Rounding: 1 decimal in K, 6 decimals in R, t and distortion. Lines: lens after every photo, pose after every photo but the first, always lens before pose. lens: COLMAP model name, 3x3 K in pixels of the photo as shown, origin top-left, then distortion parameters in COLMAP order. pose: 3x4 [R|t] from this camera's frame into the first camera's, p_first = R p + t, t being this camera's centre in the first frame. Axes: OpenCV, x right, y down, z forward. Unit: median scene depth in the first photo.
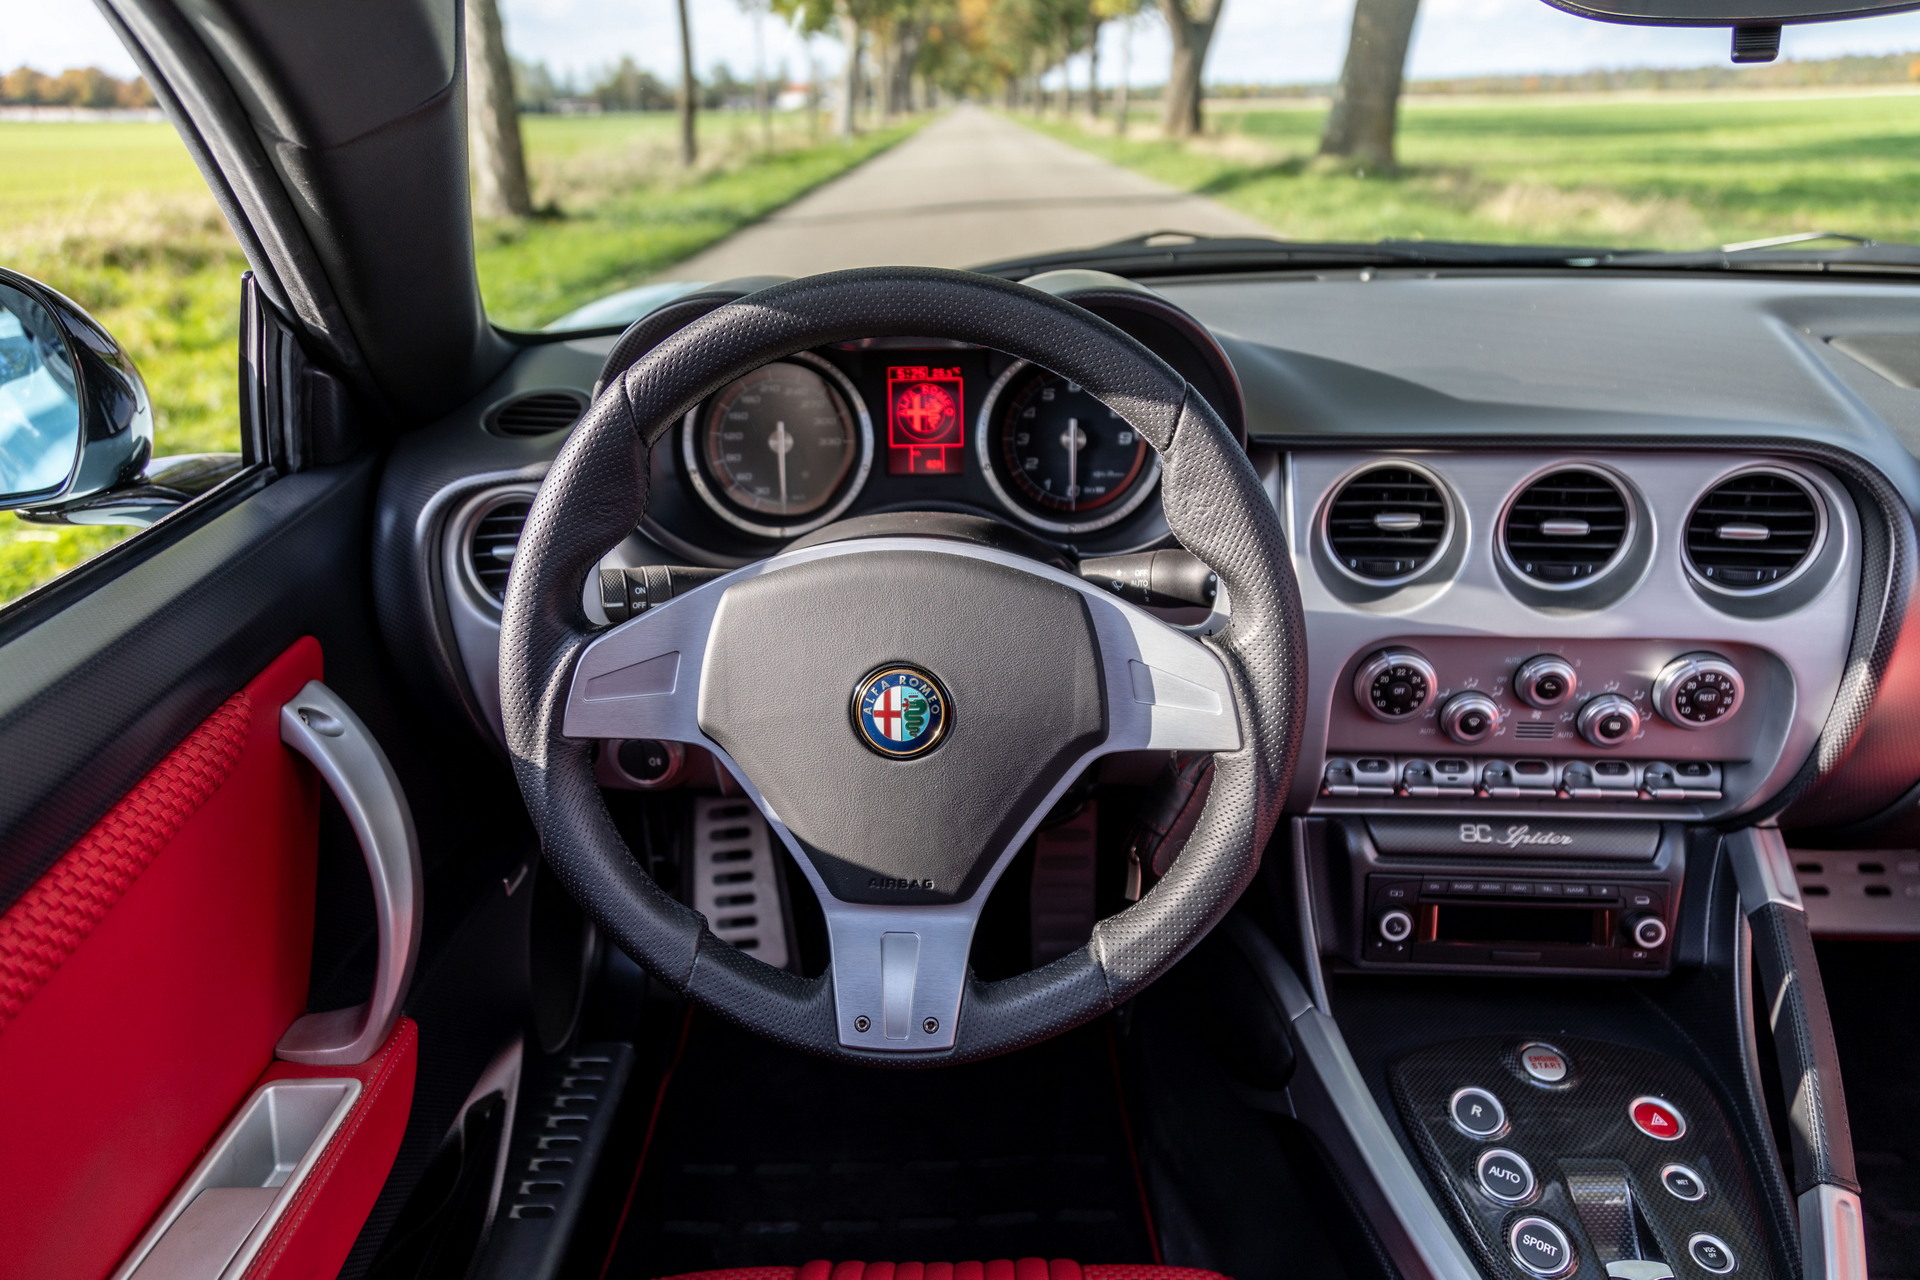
lens RADIAL K [[1265.6, 0, 960.0], [0, 1265.6, 640.0], [0, 0, 1]] dist [0.027611, -0.001288]
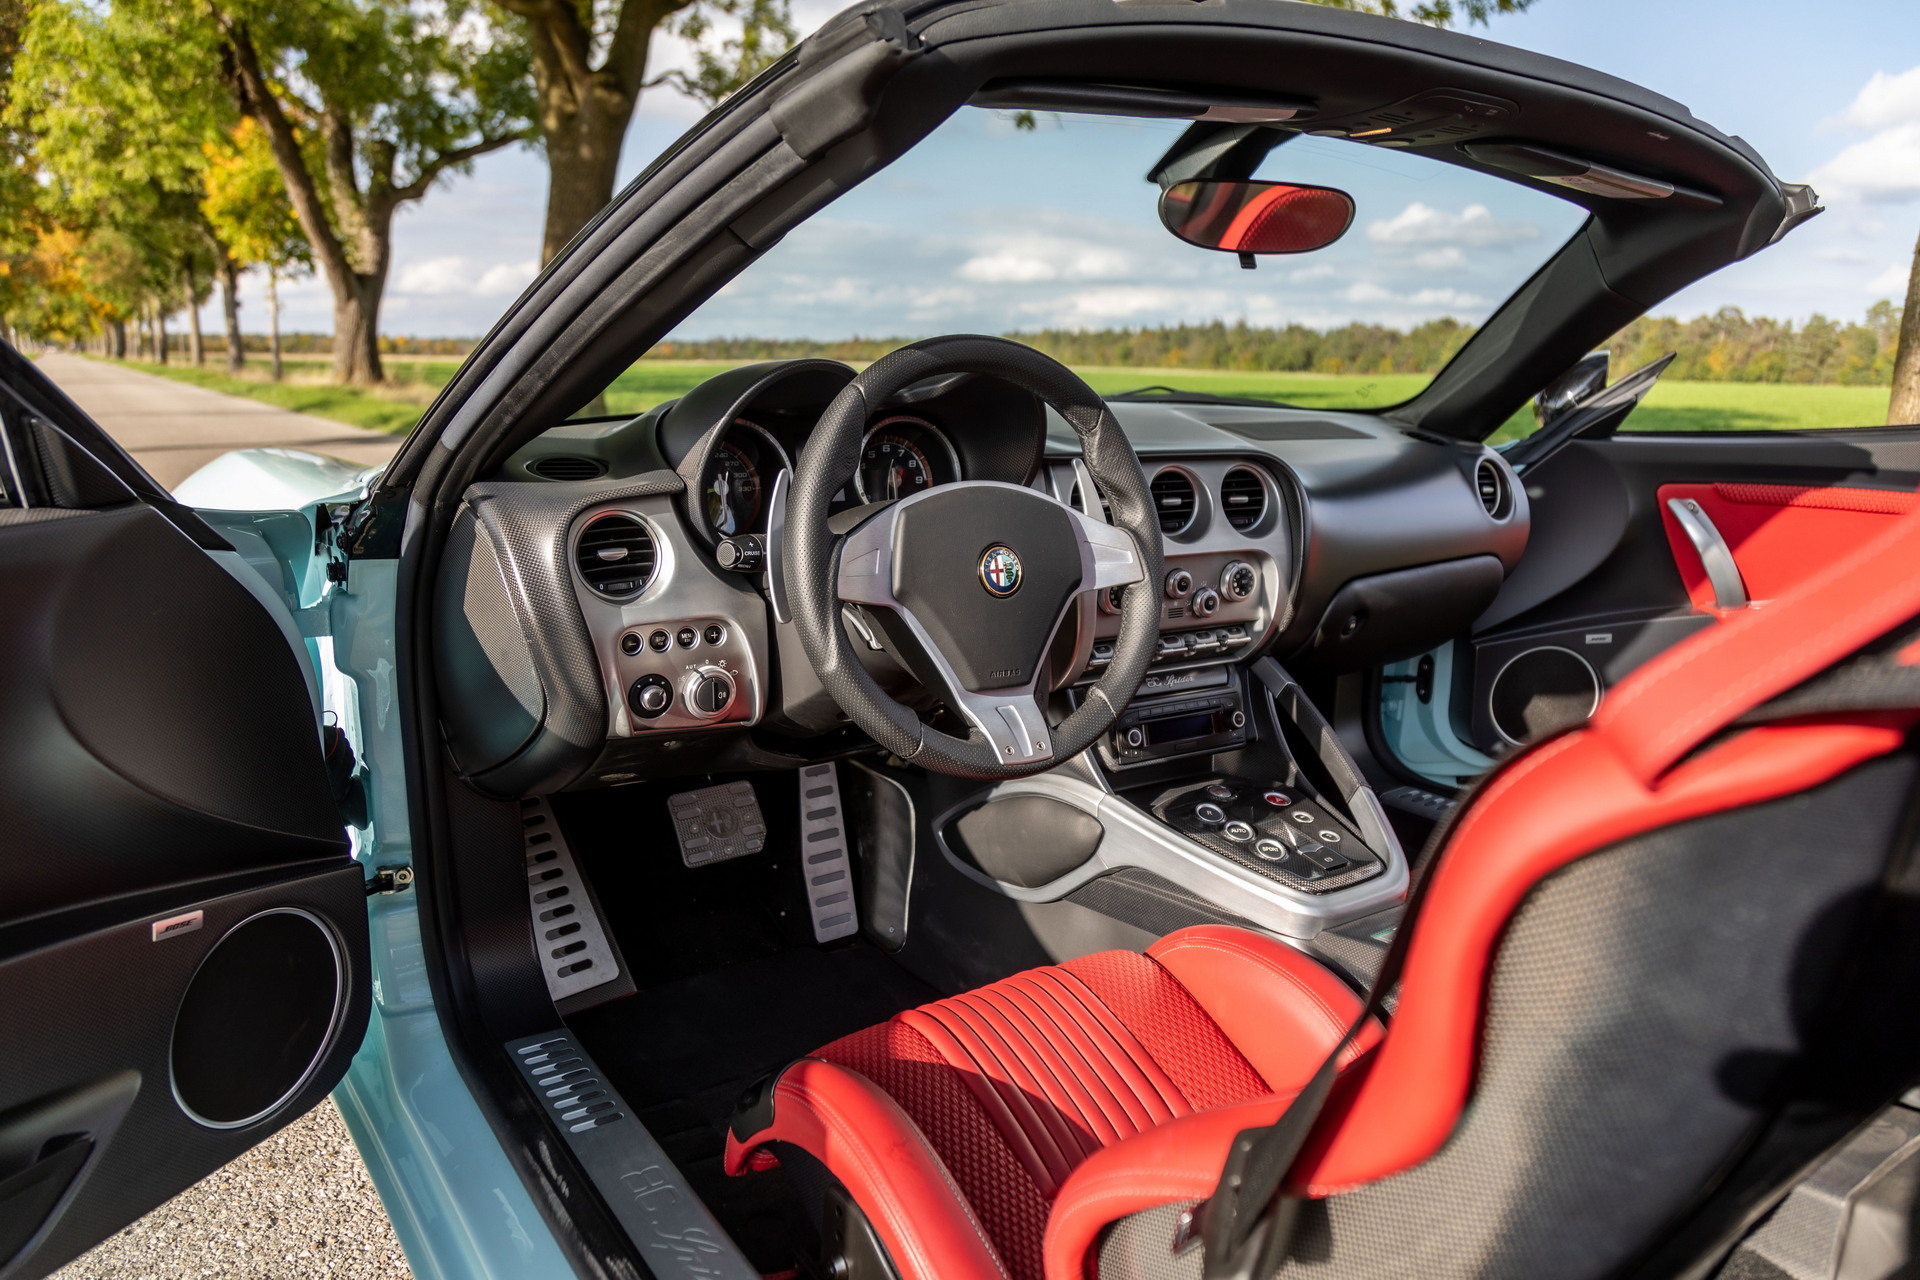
lens RADIAL K [[1272.8, 0, 998.1], [0, 1272.8, 640.3], [0, 0, 1]] dist [0.043245, 0.000073]
pose [[0.806931, -0.105640, 0.581121, -0.831455], [0.211483, 0.970321, -0.117270, 0.272296], [-0.551486, 0.217526, 0.805323, -0.328072]]
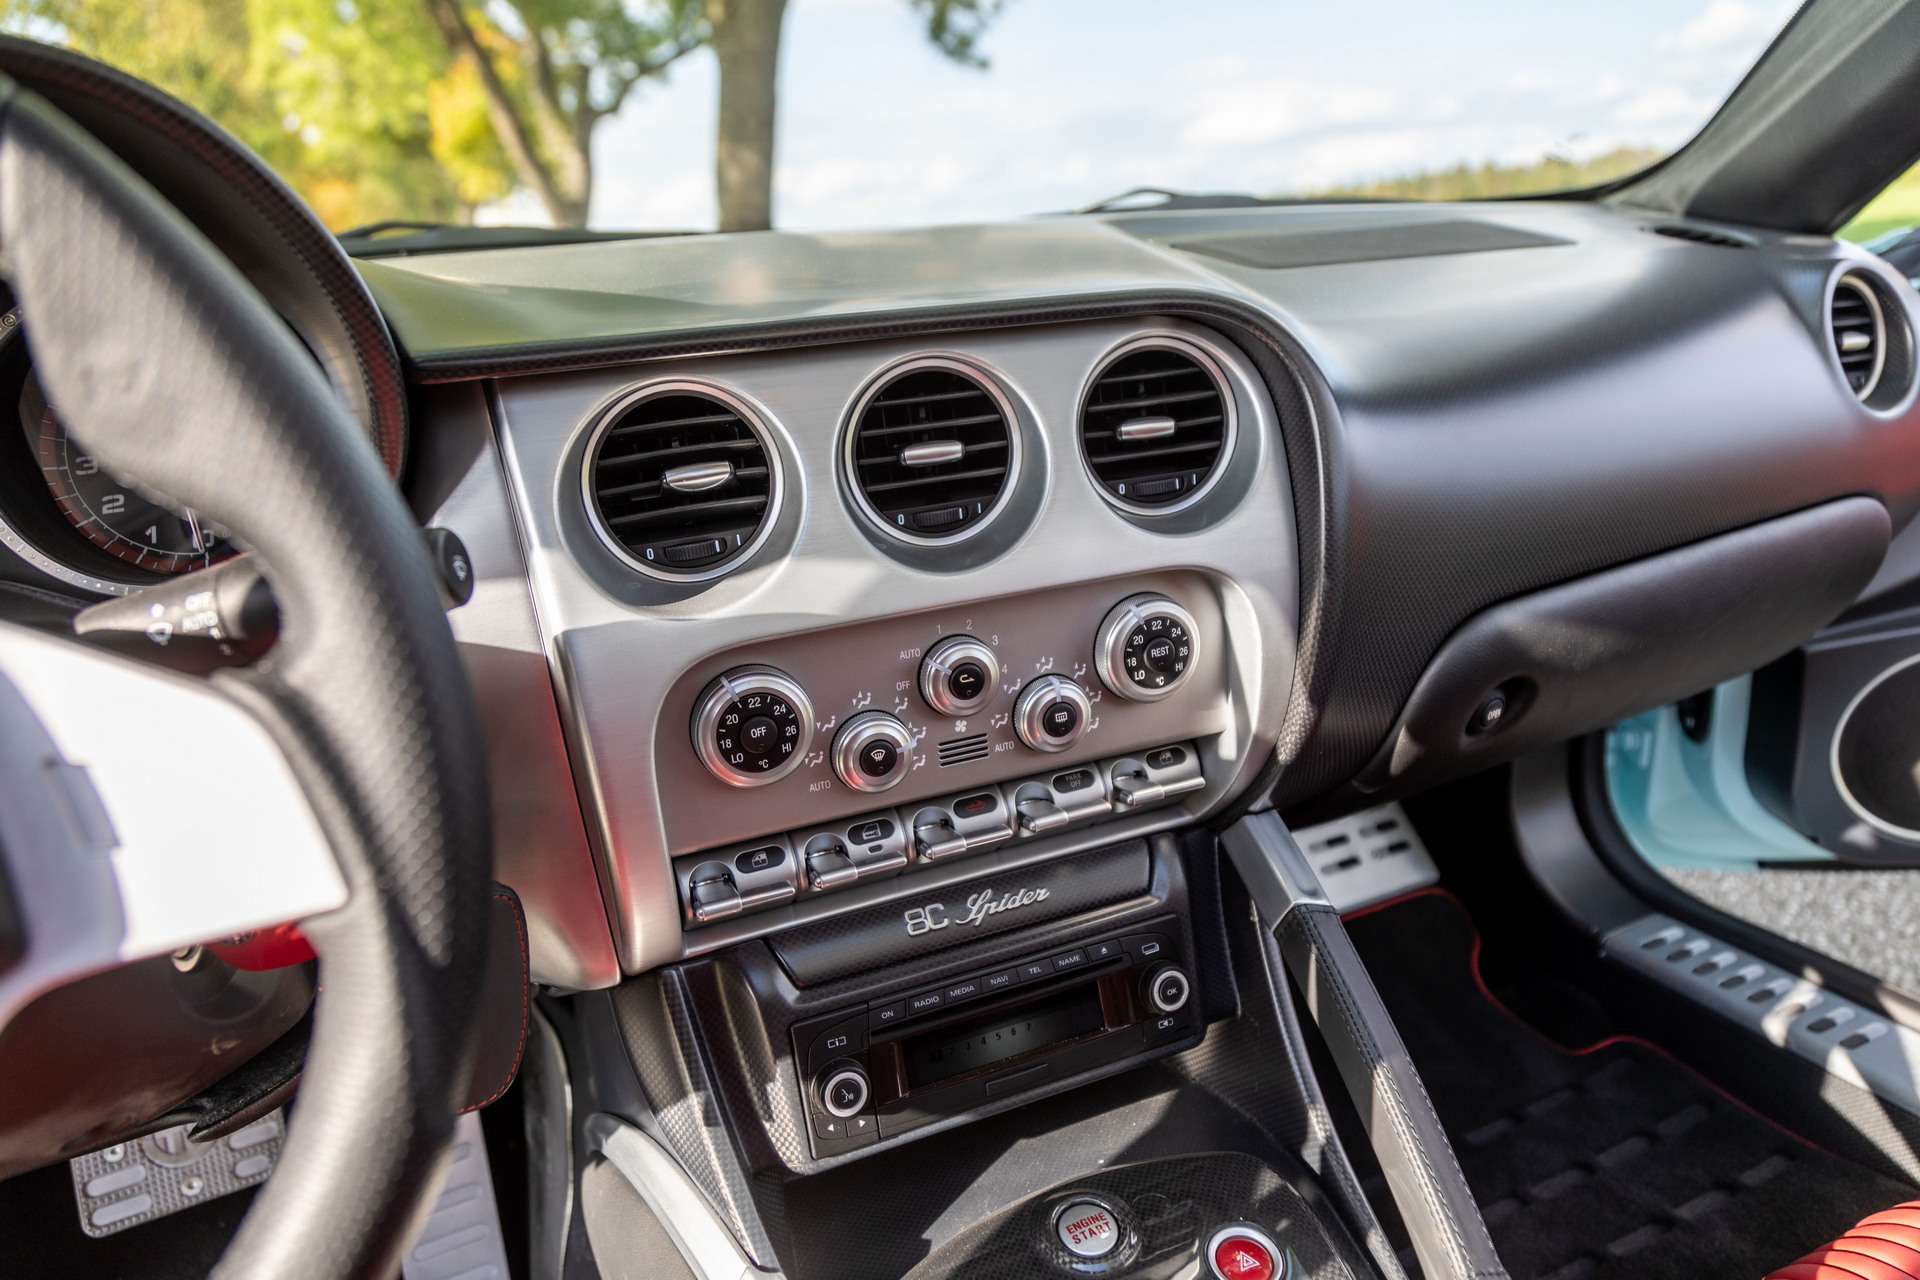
lens RADIAL K [[1265.6, 0, 960.0], [0, 1265.6, 640.0], [0, 0, 1]] dist [0.027611, -0.001288]
pose [[0.901776, -0.181734, 0.392139, 0.193274], [0.227164, 0.971168, -0.072312, 0.063379], [-0.367692, 0.154289, 0.917059, 0.365913]]
